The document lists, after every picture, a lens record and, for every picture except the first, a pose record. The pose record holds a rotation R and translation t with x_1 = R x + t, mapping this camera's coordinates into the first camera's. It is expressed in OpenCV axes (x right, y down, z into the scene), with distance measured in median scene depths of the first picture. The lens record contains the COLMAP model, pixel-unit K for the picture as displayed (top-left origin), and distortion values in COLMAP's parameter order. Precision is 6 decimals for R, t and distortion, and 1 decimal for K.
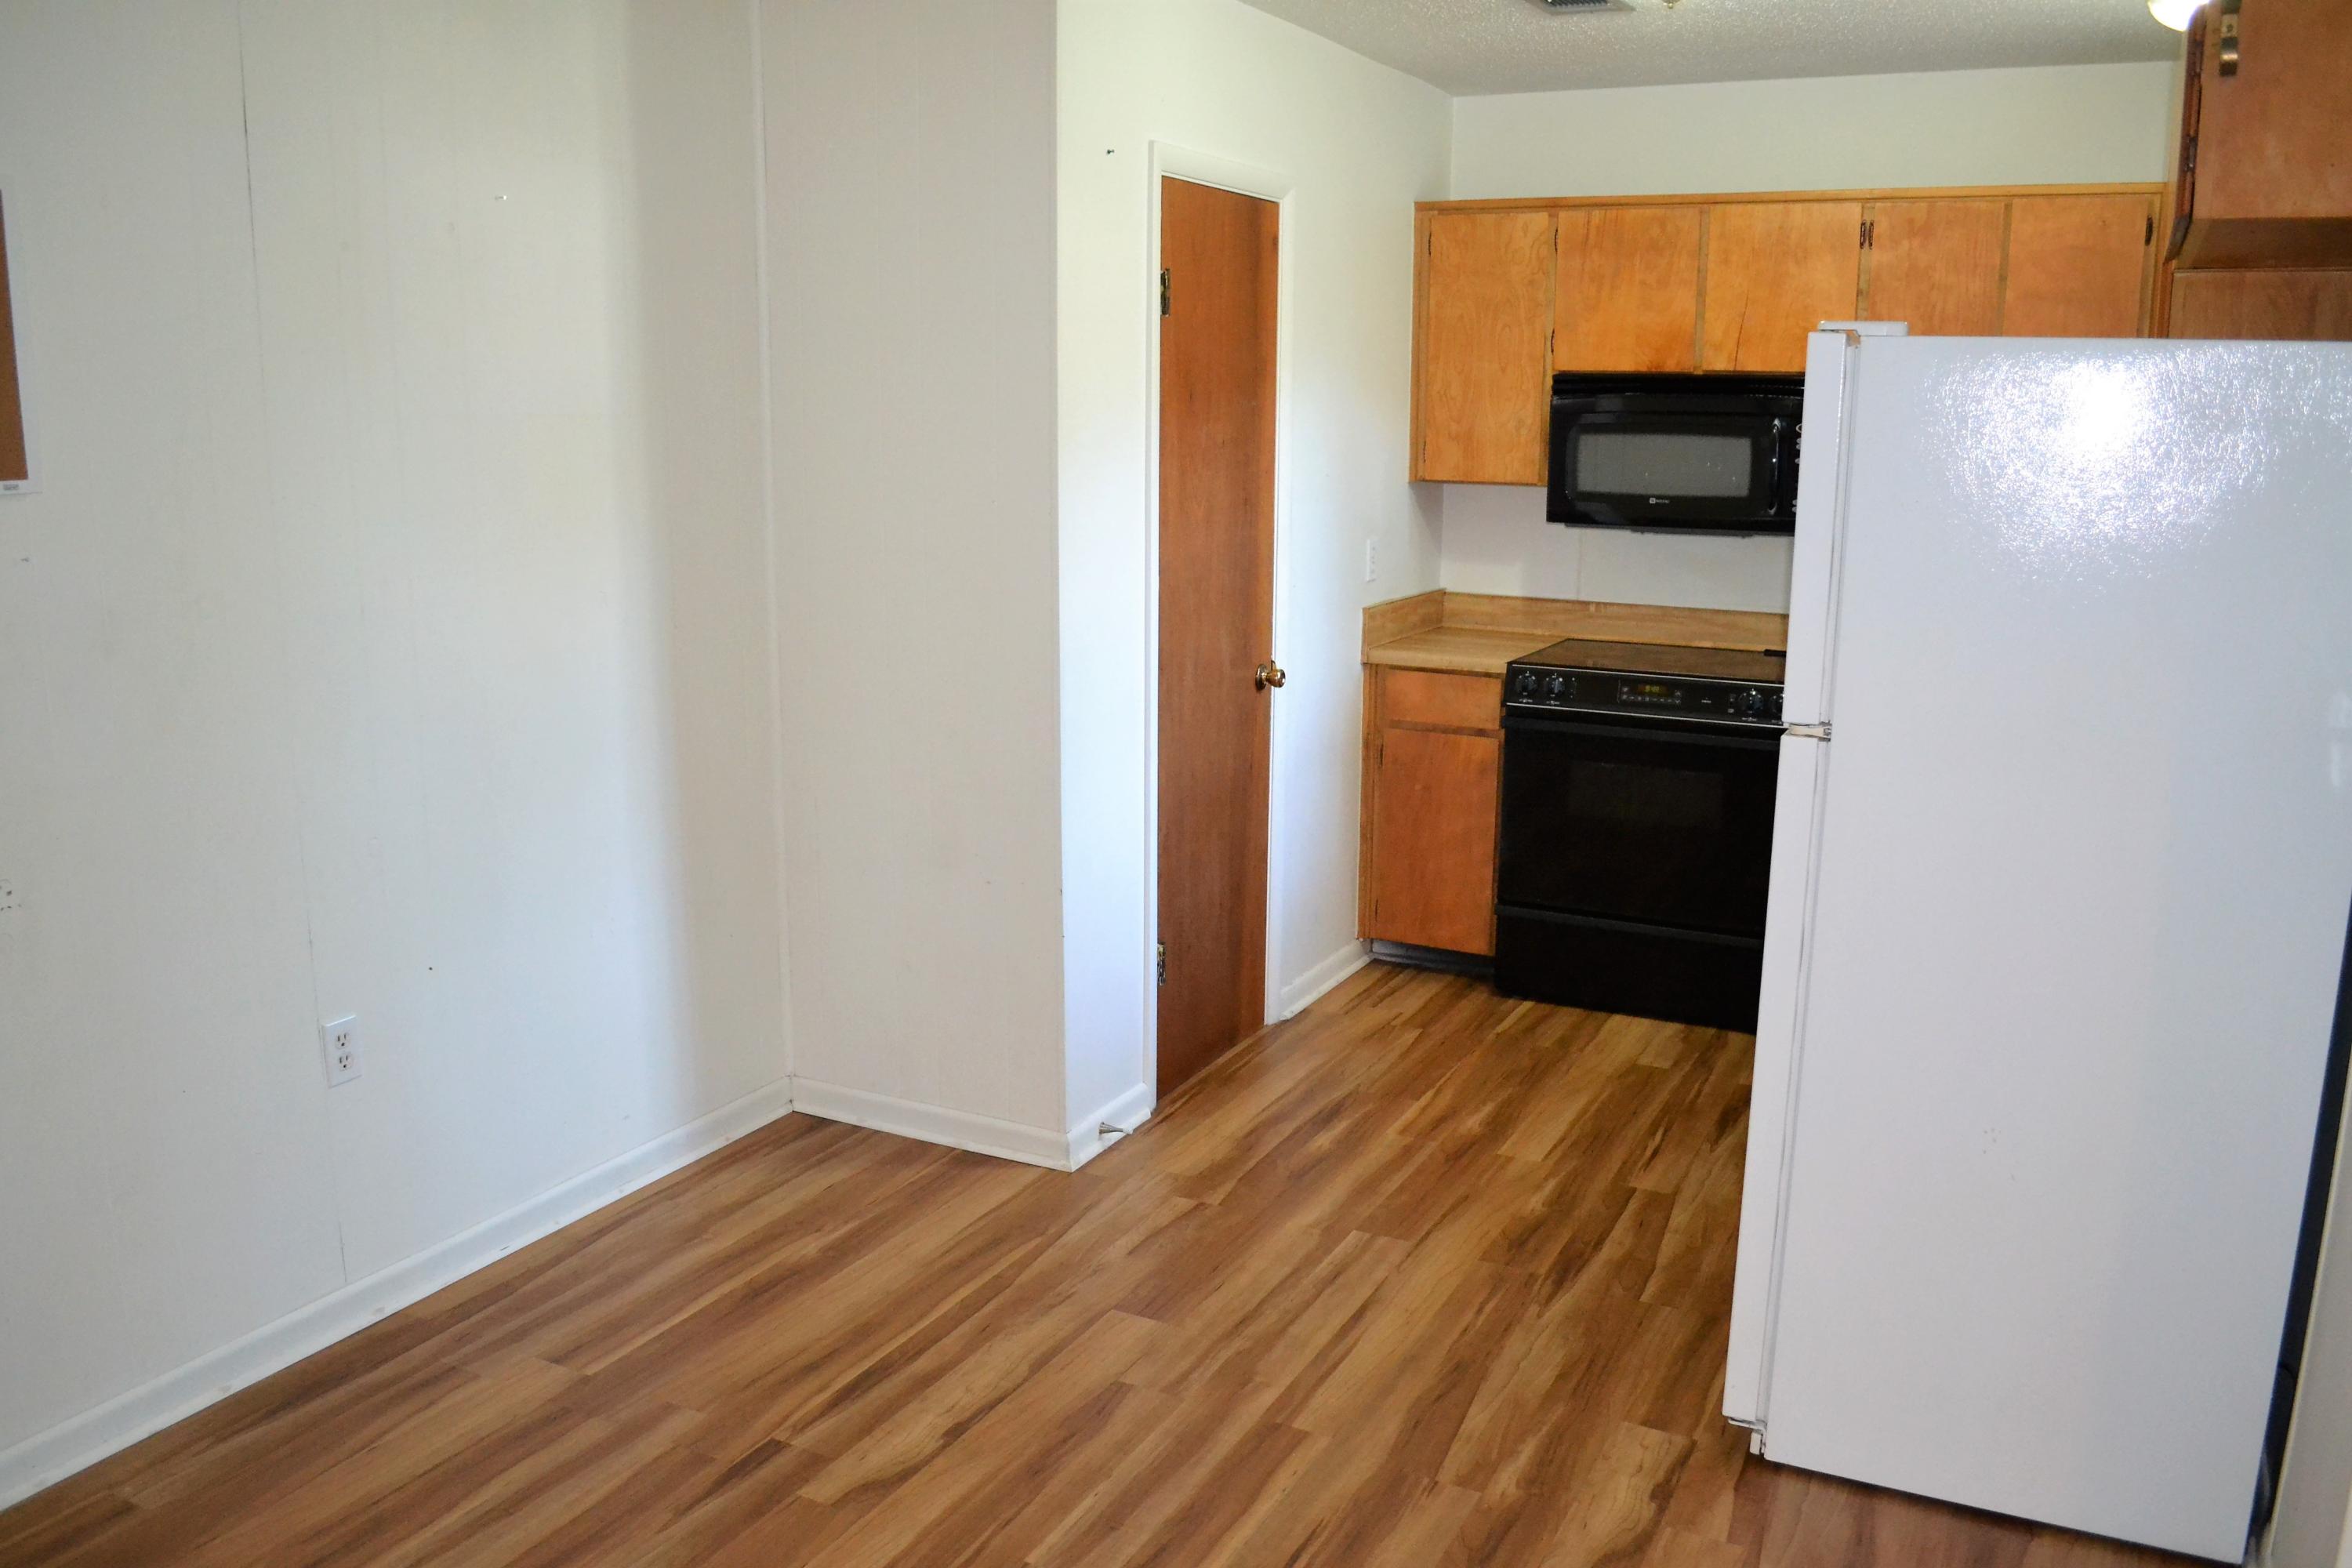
lens RADIAL K [[1878.5, 0, 1176.0], [0, 1878.5, 784.0], [0, 0, 1]] dist [-0.084024, 0.010539]
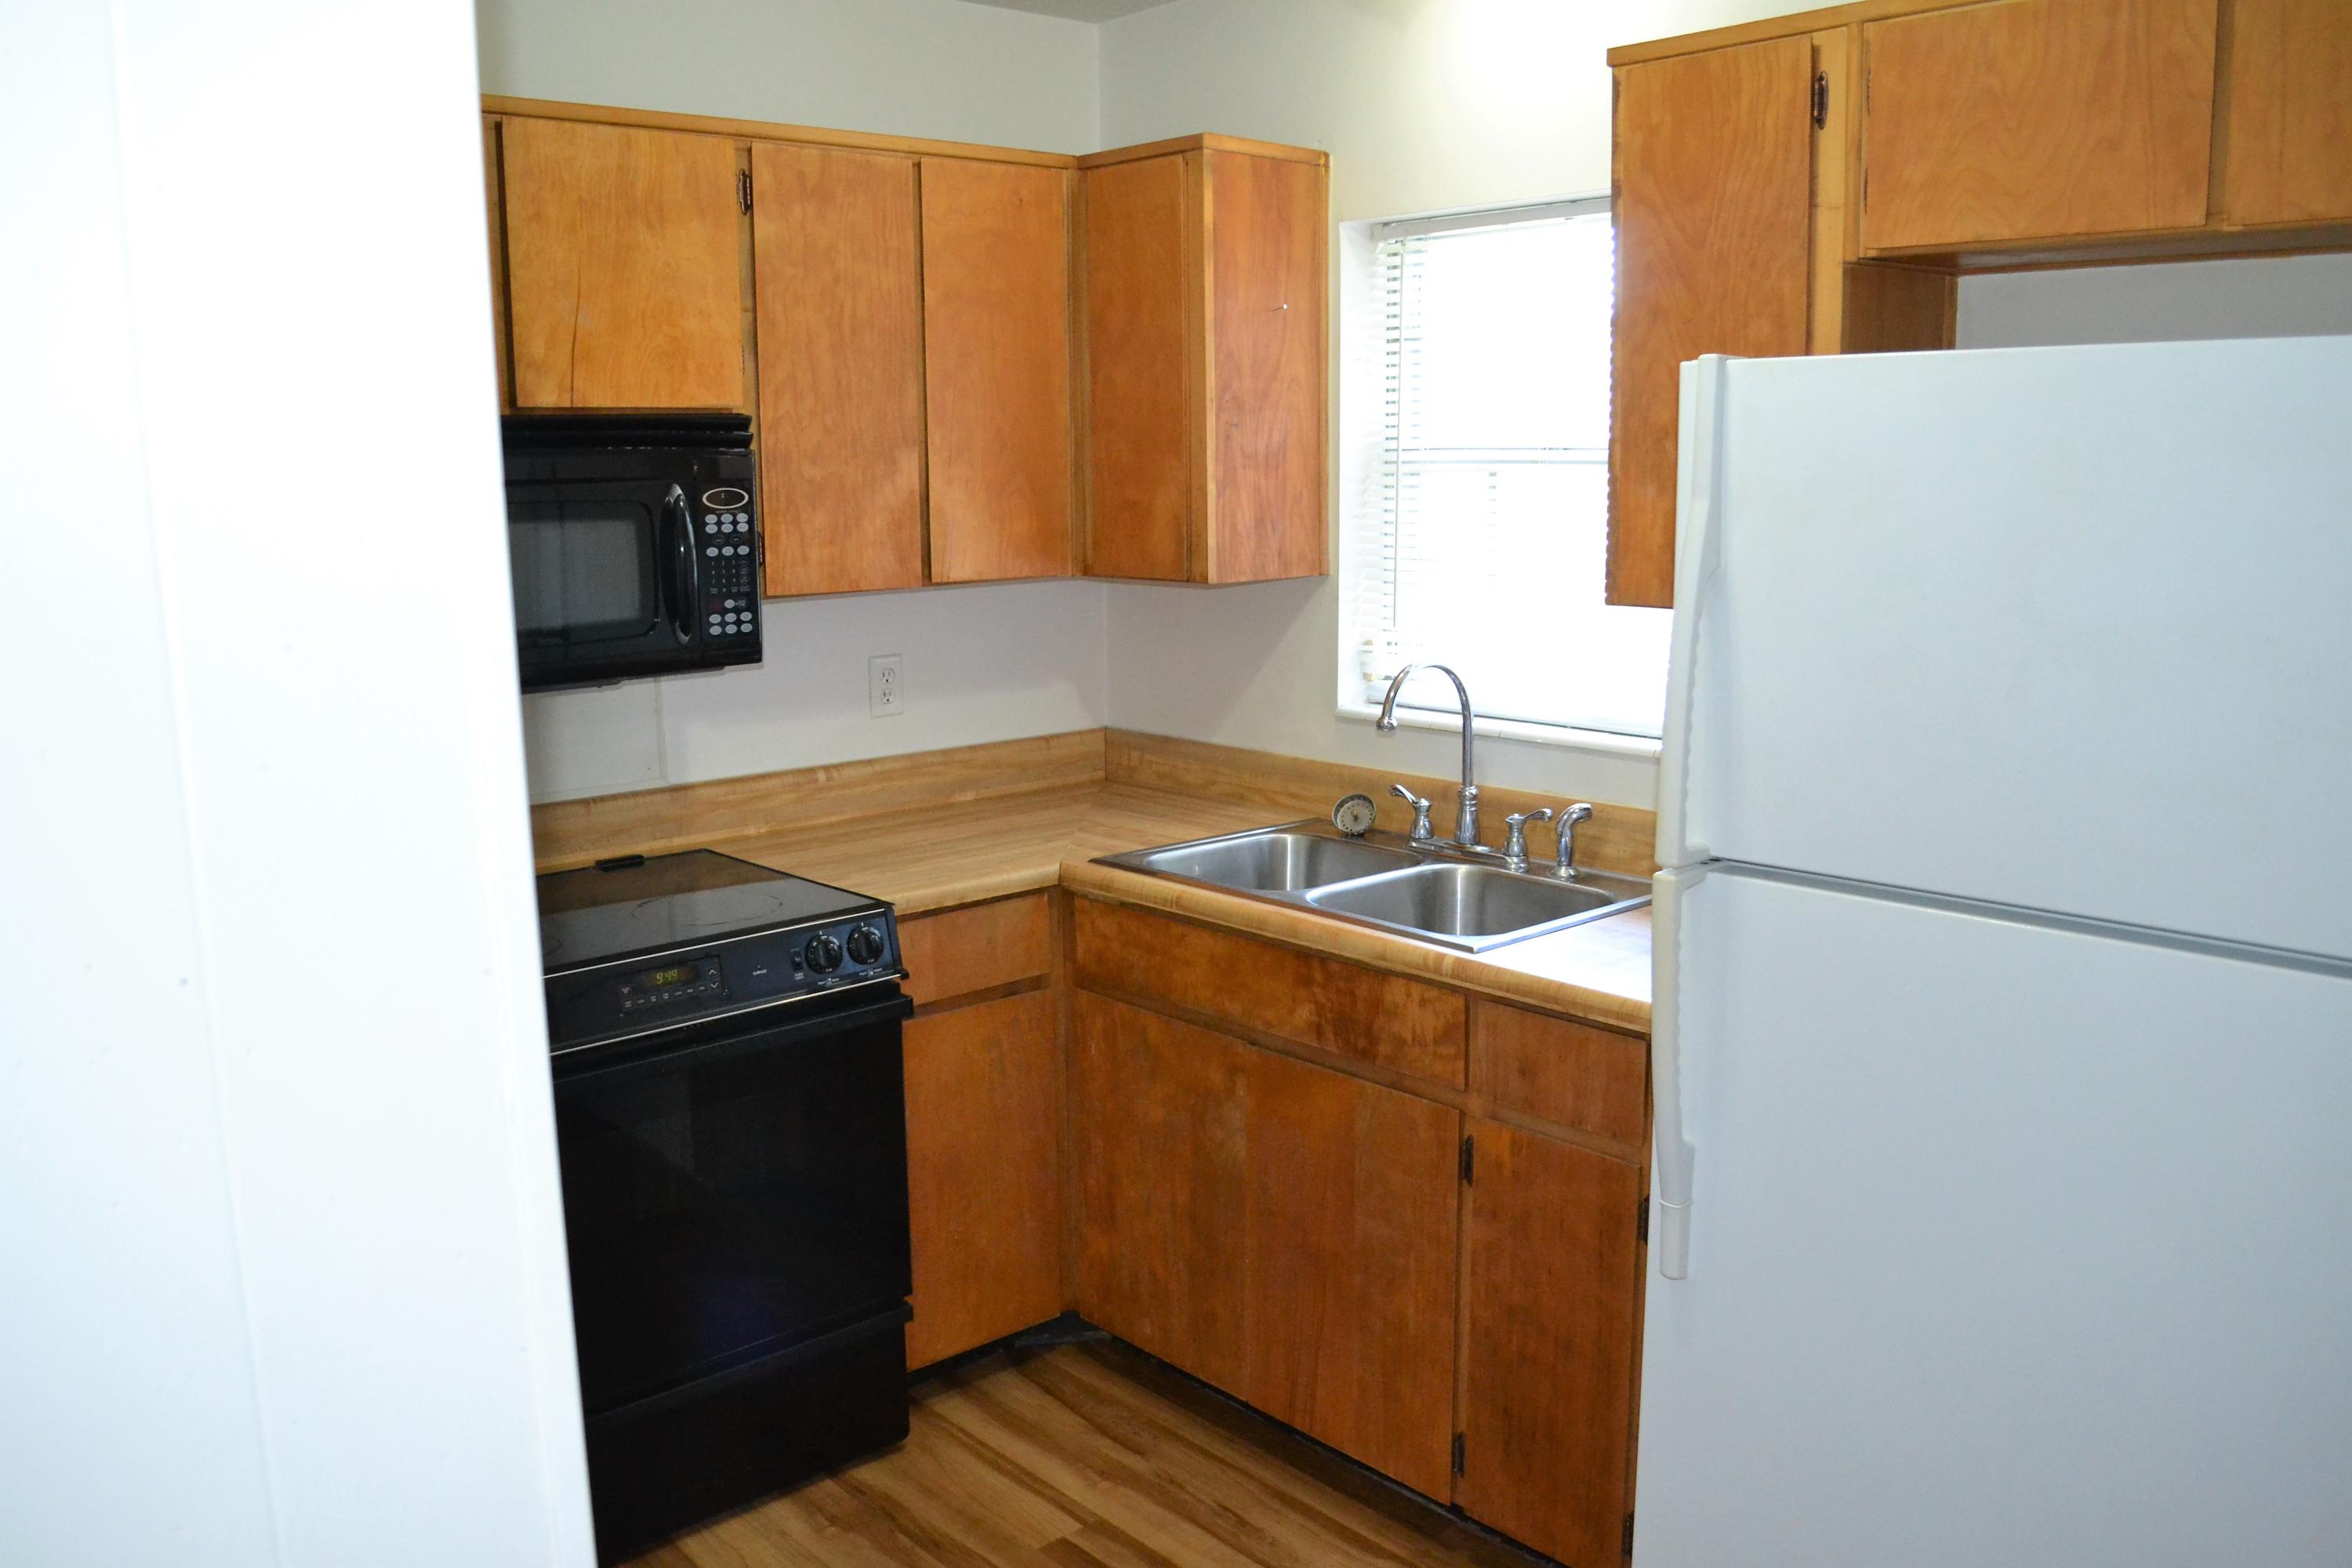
lens RADIAL K [[1878.5, 0, 1176.0], [0, 1878.5, 784.0], [0, 0, 1]] dist [-0.084024, 0.010539]
pose [[0.353280, -0.179588, 0.918118, -0.196747], [0.198423, 0.973457, 0.114062, -0.143124], [-0.914233, 0.141880, 0.379537, 0.653561]]
